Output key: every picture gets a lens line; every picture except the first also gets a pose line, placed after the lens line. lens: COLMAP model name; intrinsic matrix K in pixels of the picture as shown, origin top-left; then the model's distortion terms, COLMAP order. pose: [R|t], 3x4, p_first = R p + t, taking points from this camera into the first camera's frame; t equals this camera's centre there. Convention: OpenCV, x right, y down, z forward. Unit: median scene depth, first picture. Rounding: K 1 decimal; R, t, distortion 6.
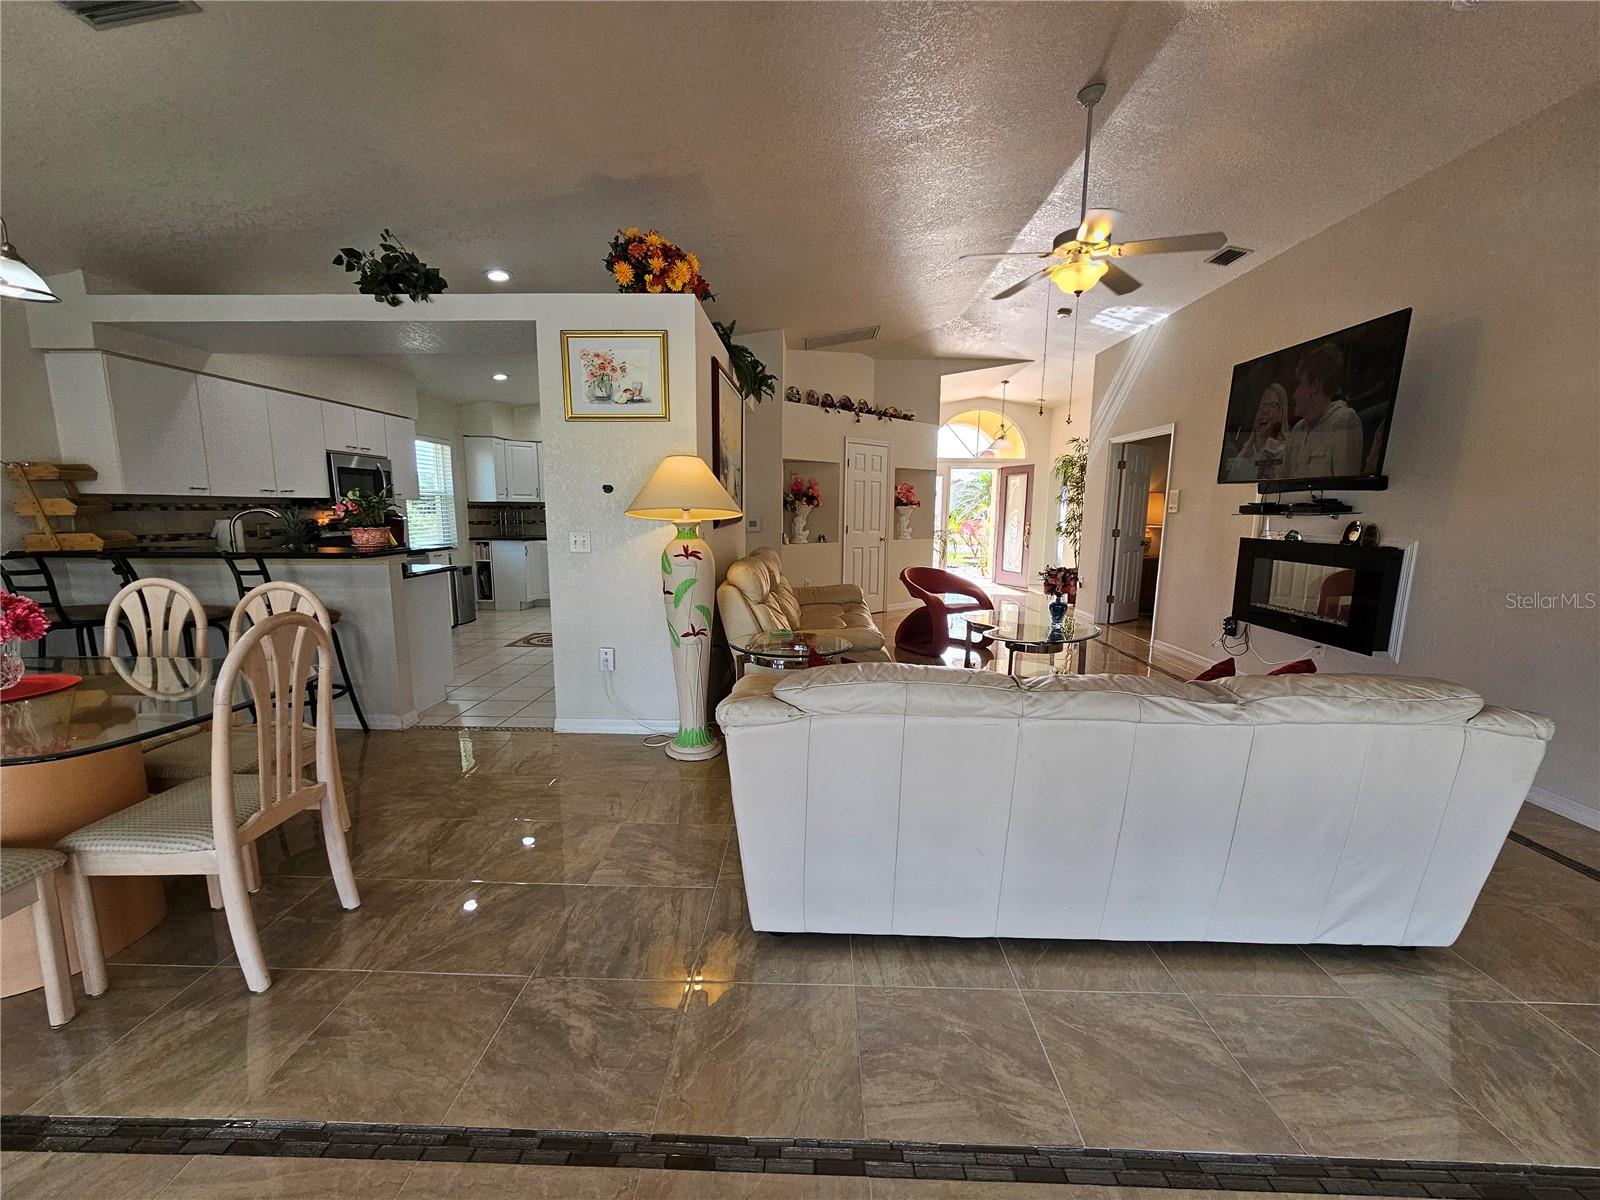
lens RADIAL K [[655.5, 0, 795.8], [0, 655.5, 614.0], [0, 0, 1]] dist [-0.002826, 0.000240]
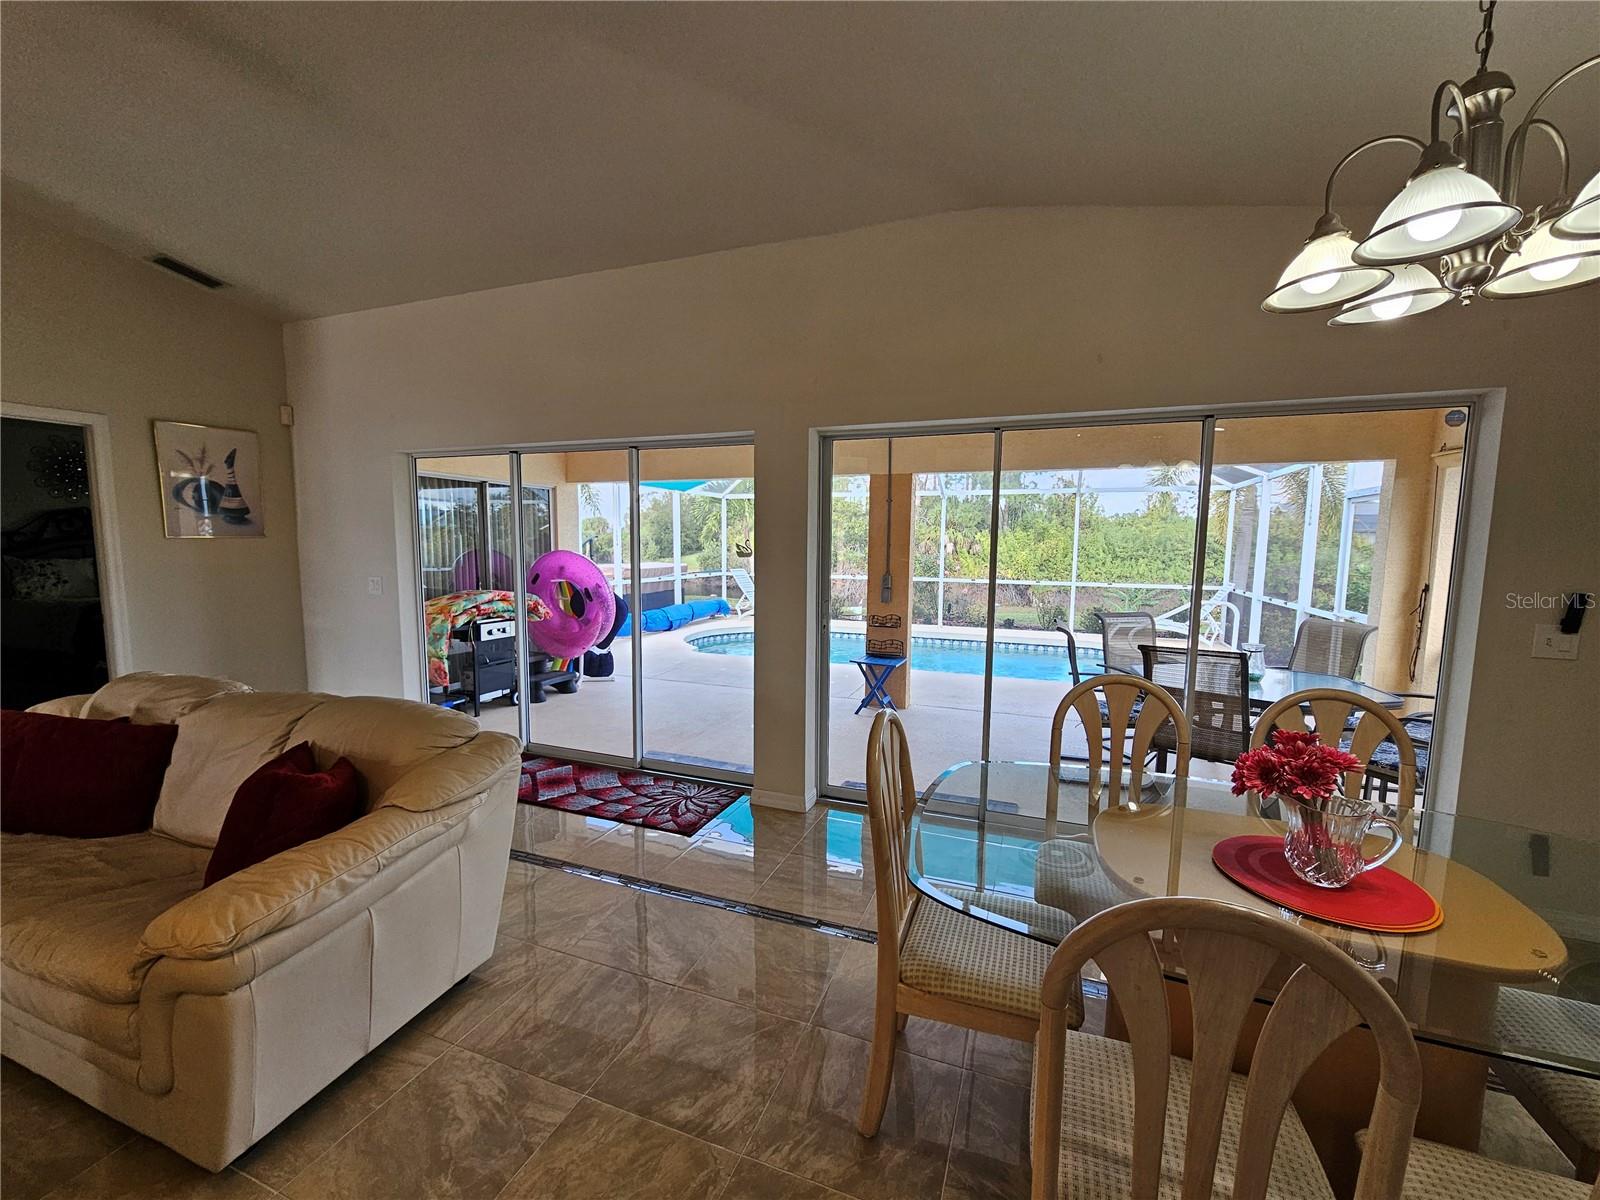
lens RADIAL K [[653.3, 0, 797.7], [0, 653.3, 612.9], [0, 0, 1]] dist [-0.002950, -0.000561]
pose [[-0.942476, -0.053375, 0.329986, -0.388461], [0.036092, 0.965150, 0.259197, -0.150961], [-0.332320, 0.256197, -0.907704, 0.736995]]
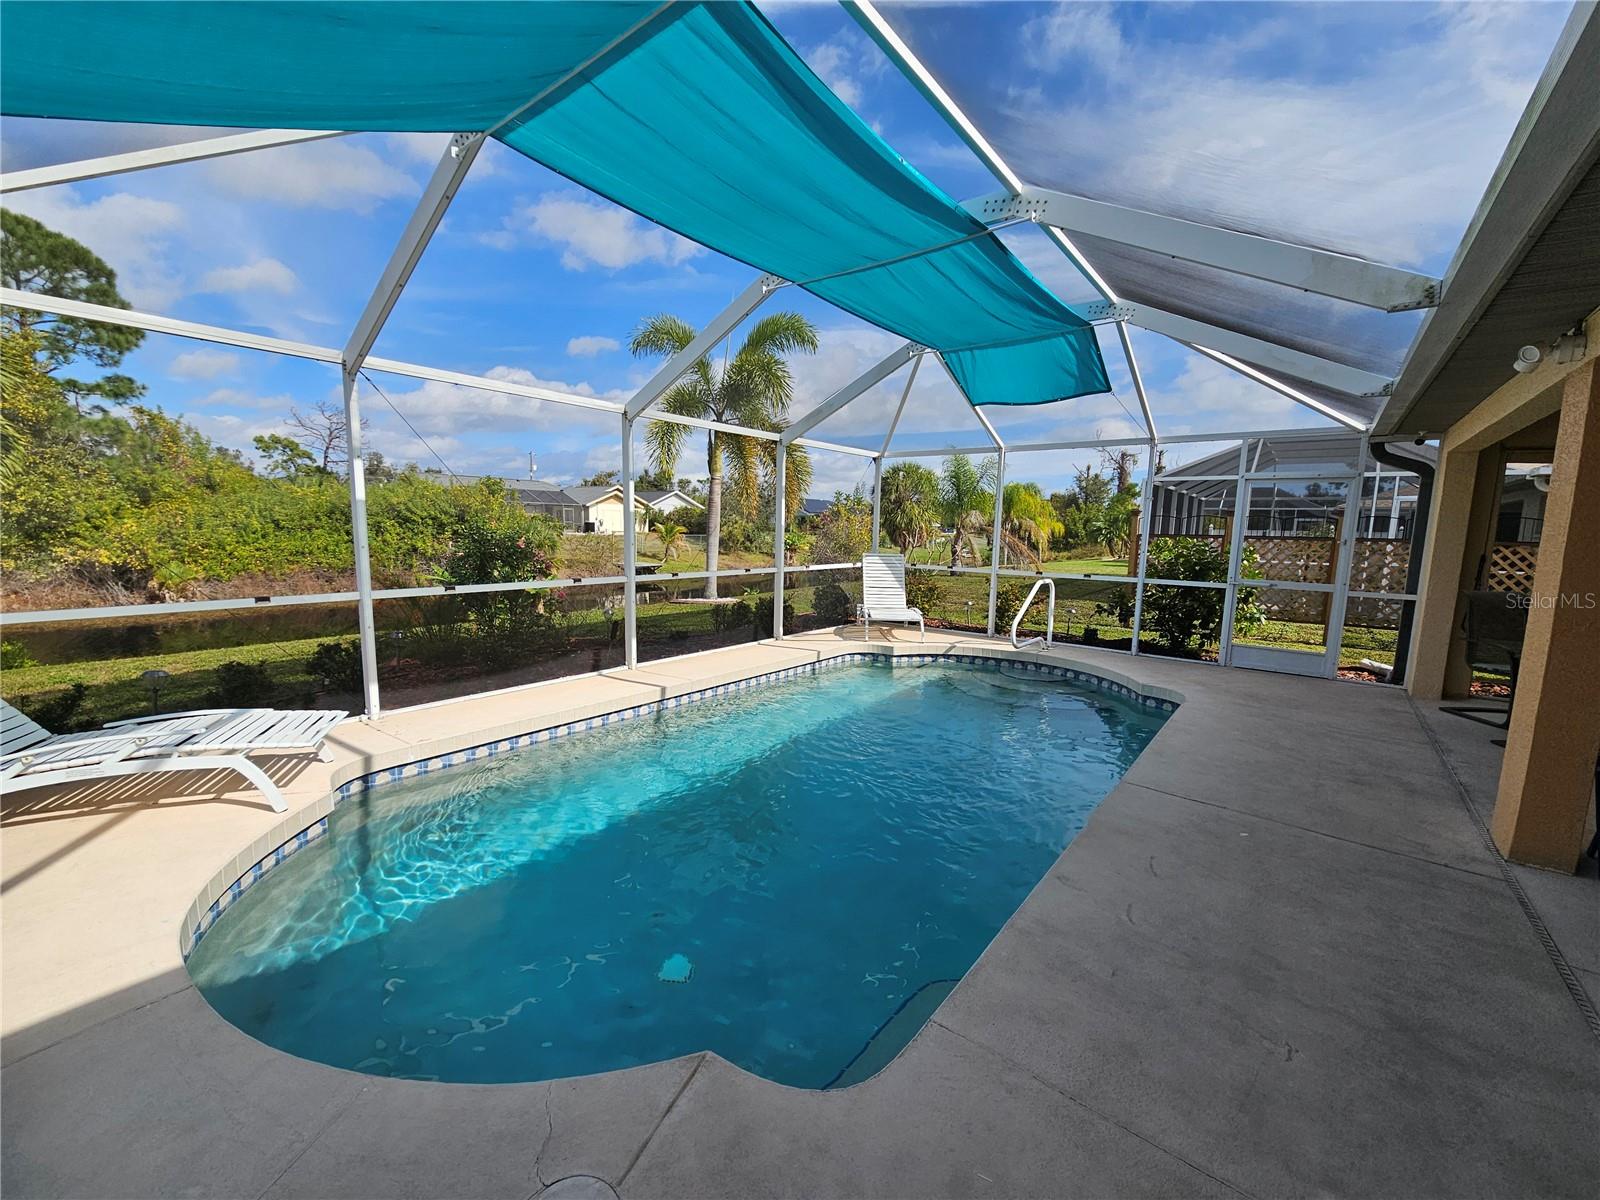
lens RADIAL K [[653.3, 0, 797.7], [0, 653.3, 612.9], [0, 0, 1]] dist [-0.002950, -0.000561]
pose [[-0.593568, 0.085882, -0.800189, 0.867459], [-0.155219, 0.963404, 0.218538, 0.145058], [0.789674, 0.253921, -0.558515, -0.855244]]
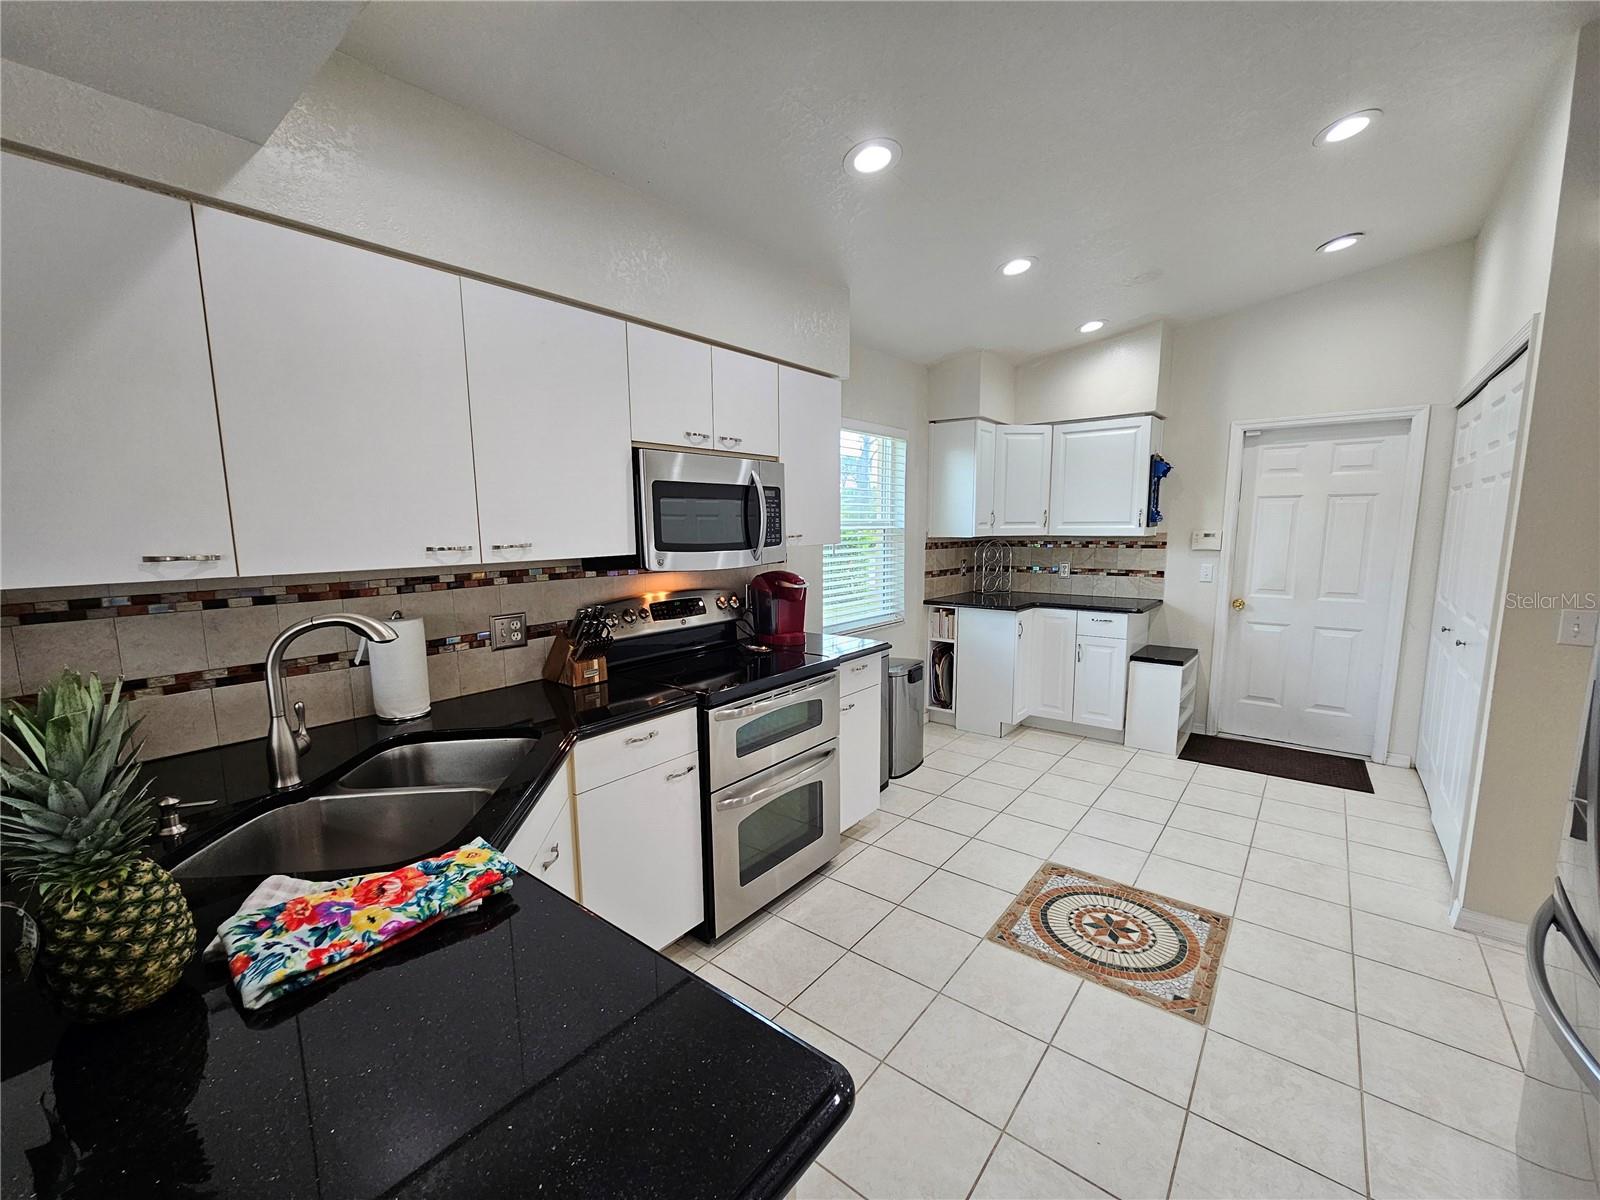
lens RADIAL K [[657.0, 0, 797.1], [0, 657.0, 614.8], [0, 0, 1]] dist [-0.003199, 0.000661]
pose [[0.798030, 0.069560, -0.598590, -0.436054], [-0.081906, 0.996618, 0.006618, -0.176964], [0.597026, 0.043747, 0.801028, 0.852900]]
